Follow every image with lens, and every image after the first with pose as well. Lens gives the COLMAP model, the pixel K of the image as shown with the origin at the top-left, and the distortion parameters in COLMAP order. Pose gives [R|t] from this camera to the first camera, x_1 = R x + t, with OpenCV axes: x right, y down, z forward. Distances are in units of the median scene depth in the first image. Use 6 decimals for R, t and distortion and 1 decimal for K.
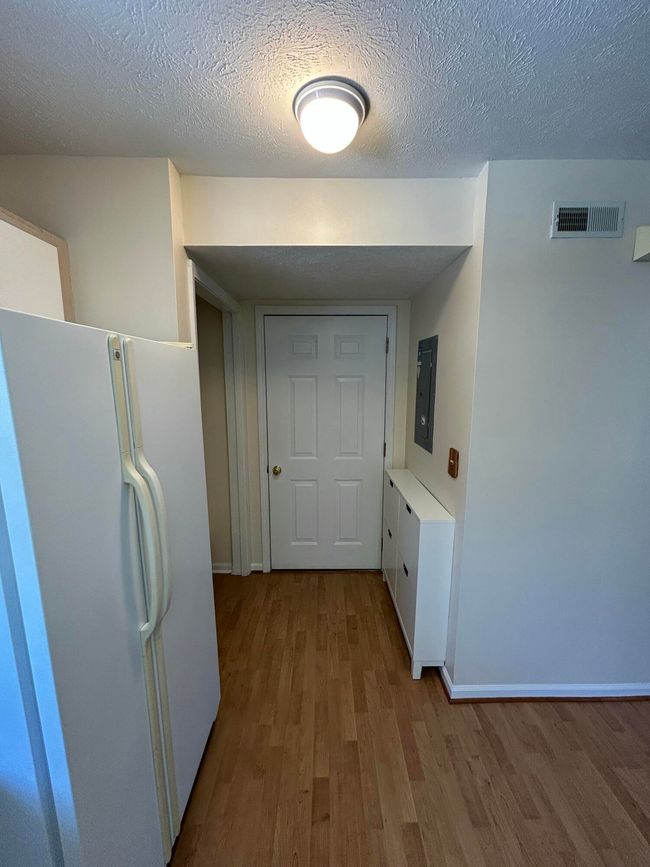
lens RADIAL K [[346.0, 0, 325.0], [0, 346.0, 433.5], [0, 0, 1]] dist [-0.001243, -0.000087]
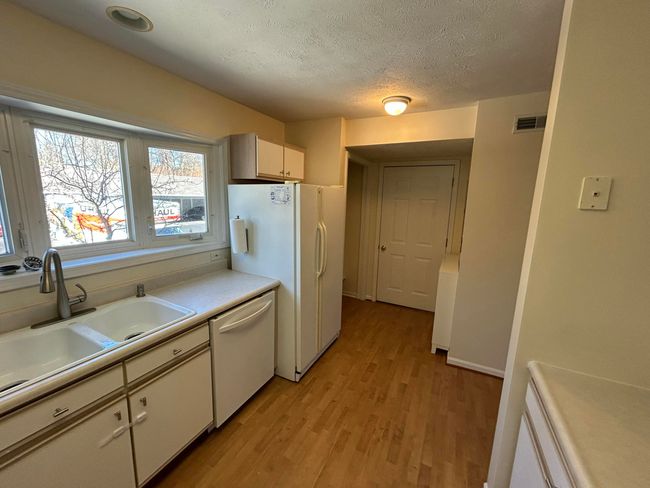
lens RADIAL K [[259.4, 0, 325.0], [0, 259.4, 244.0], [0, 0, 1]] dist [-0.001243, -0.000087]
pose [[0.883532, 0.105998, -0.456219, 0.371210], [-0.099168, 0.994307, 0.038965, 0.101381], [0.457752, 0.010815, 0.889014, -0.688300]]
